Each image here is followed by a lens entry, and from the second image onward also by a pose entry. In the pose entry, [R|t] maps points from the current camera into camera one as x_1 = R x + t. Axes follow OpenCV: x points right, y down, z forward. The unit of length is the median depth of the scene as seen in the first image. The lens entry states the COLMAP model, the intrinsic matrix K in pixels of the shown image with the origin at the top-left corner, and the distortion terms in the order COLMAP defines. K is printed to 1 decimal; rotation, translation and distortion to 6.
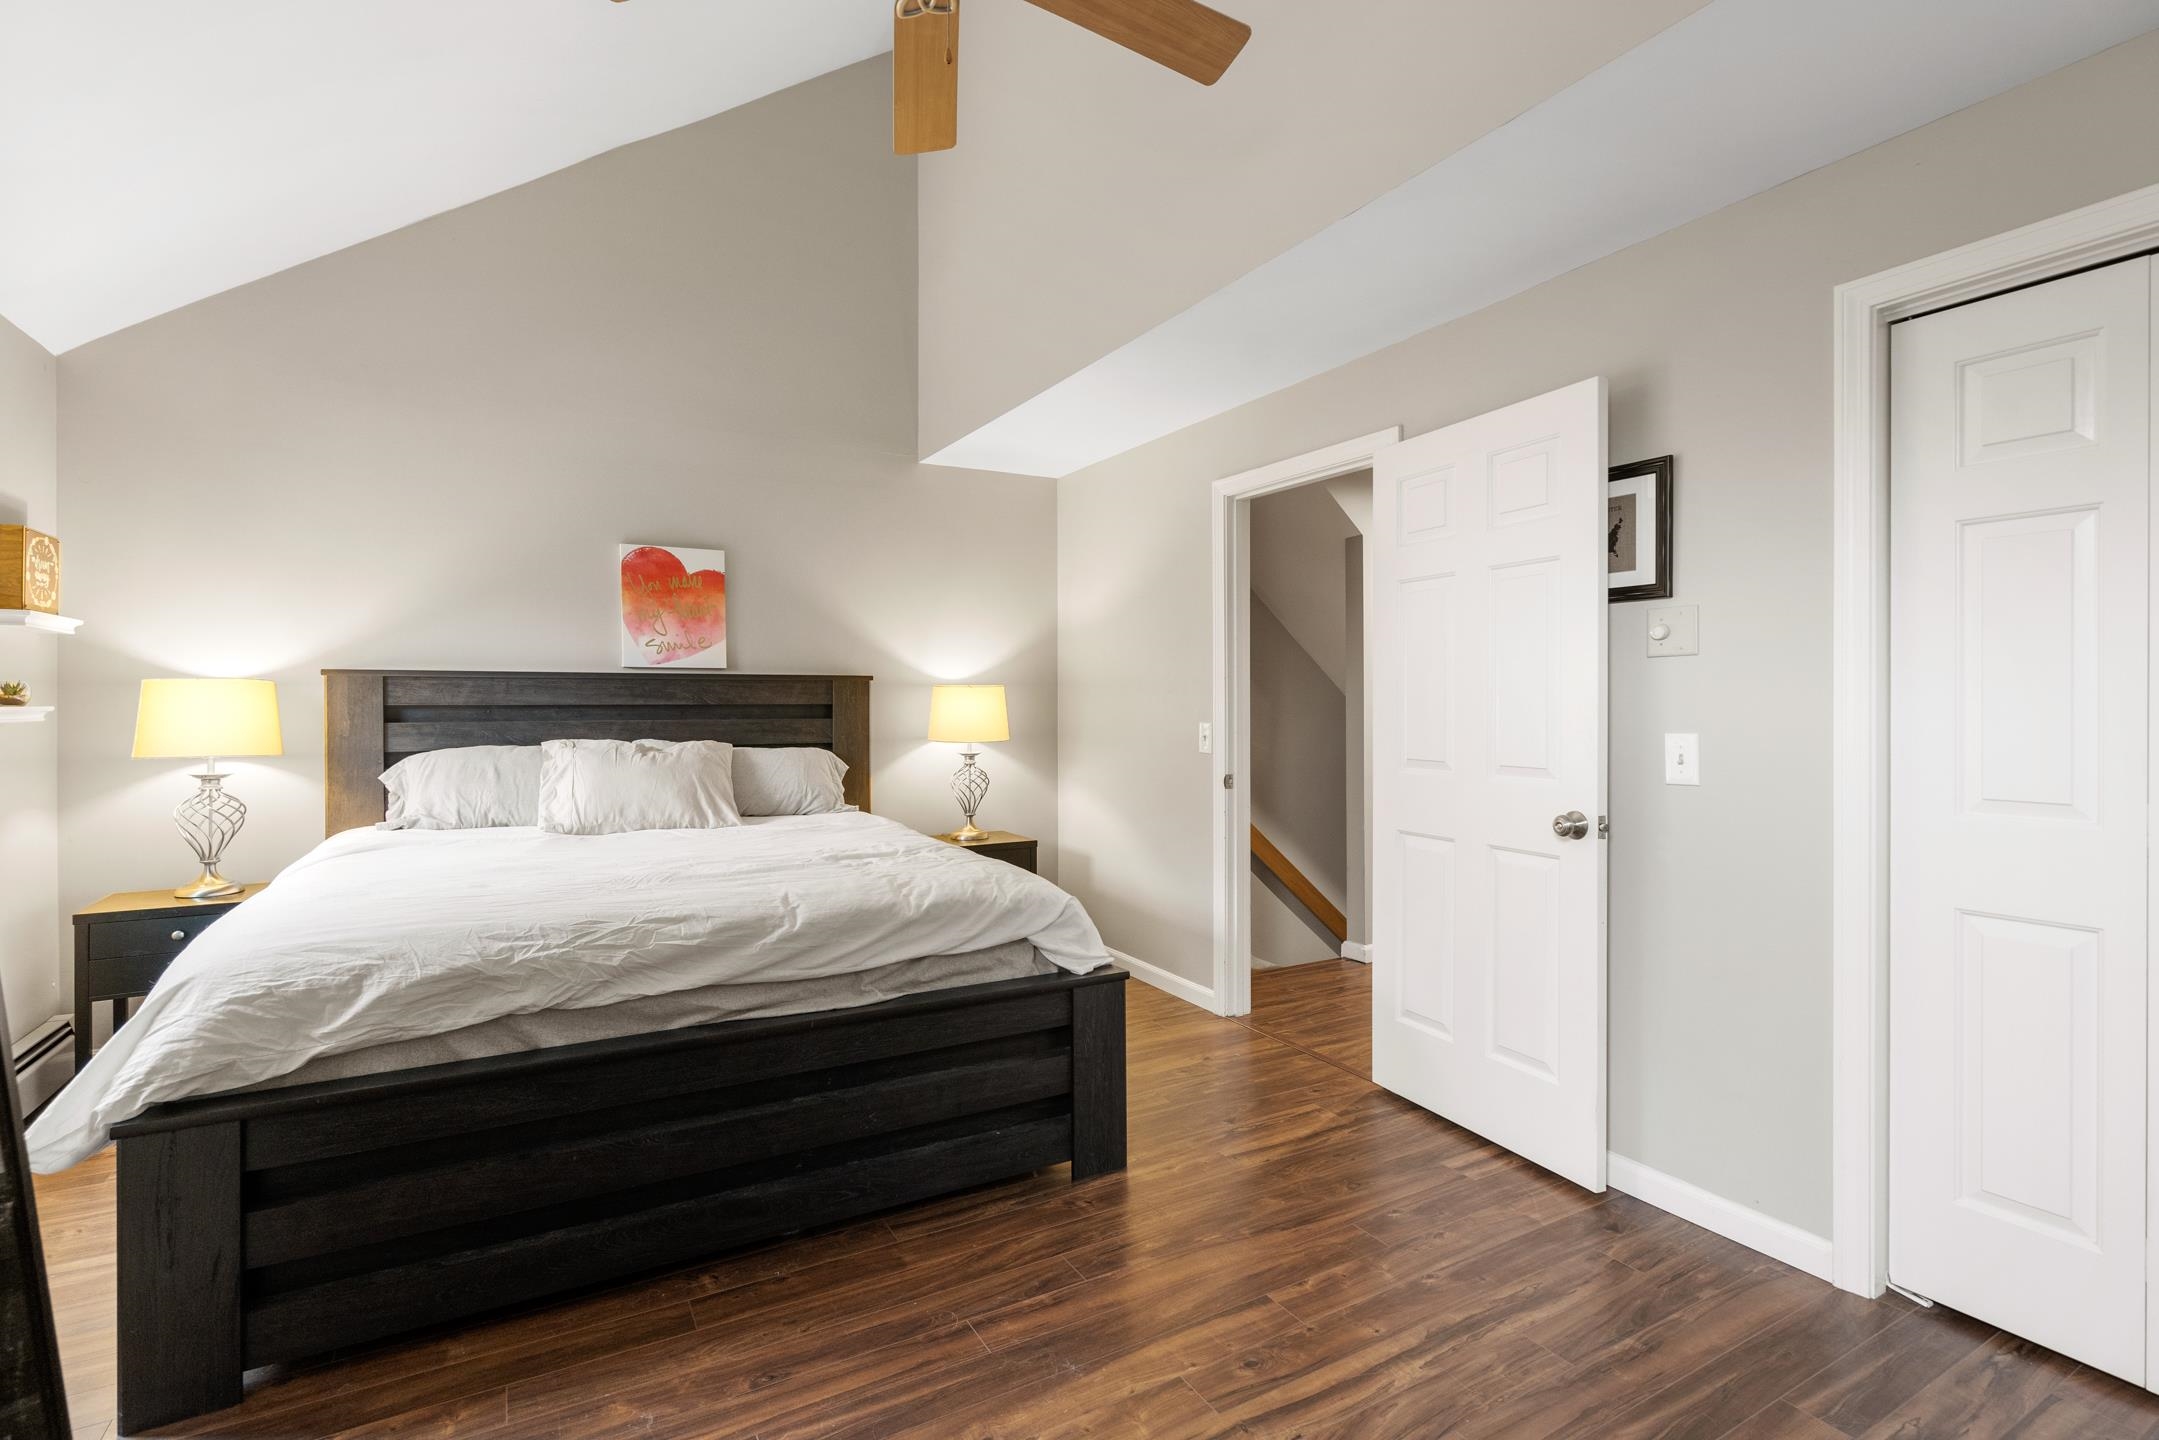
lens RADIAL K [[994.7, 0, 1069.6], [0, 994.7, 709.5], [0, 0, 1]] dist [-0.005550, 0.000523]
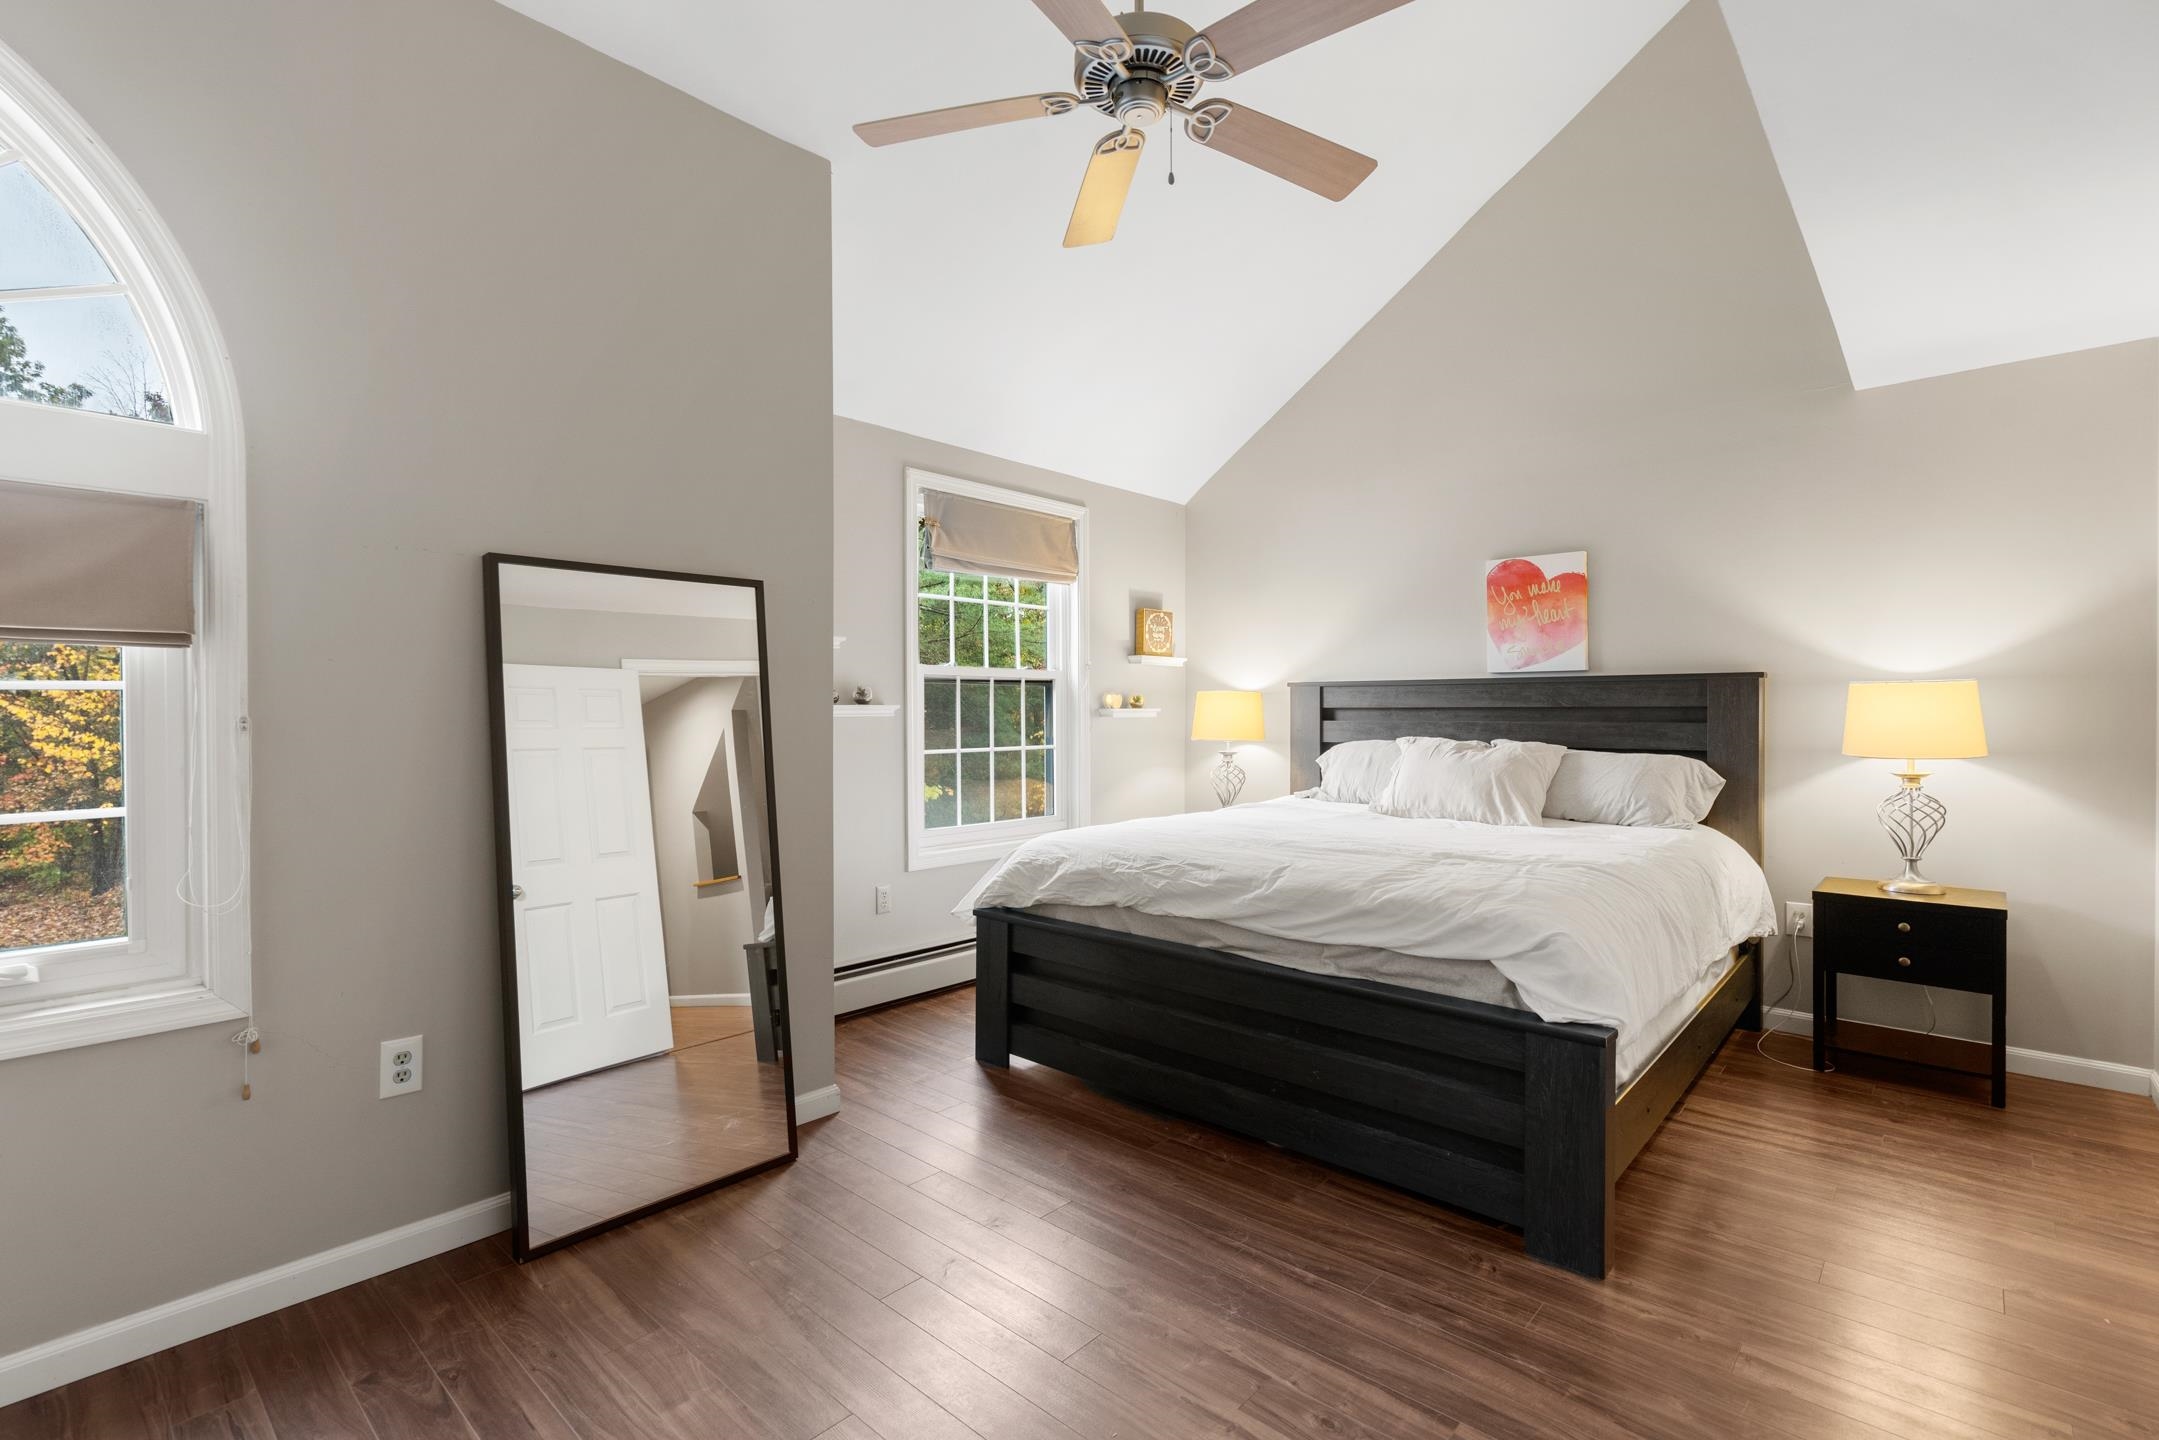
lens RADIAL K [[988.8, 0, 1079.5], [0, 988.8, 720.0], [0, 0, 1]] dist [-0.000702, -0.000193]
pose [[0.317919, 0.011691, -0.948046, 0.583520], [-0.003467, 0.999932, 0.011169, -0.001673], [0.948112, -0.000264, 0.317938, 0.294094]]
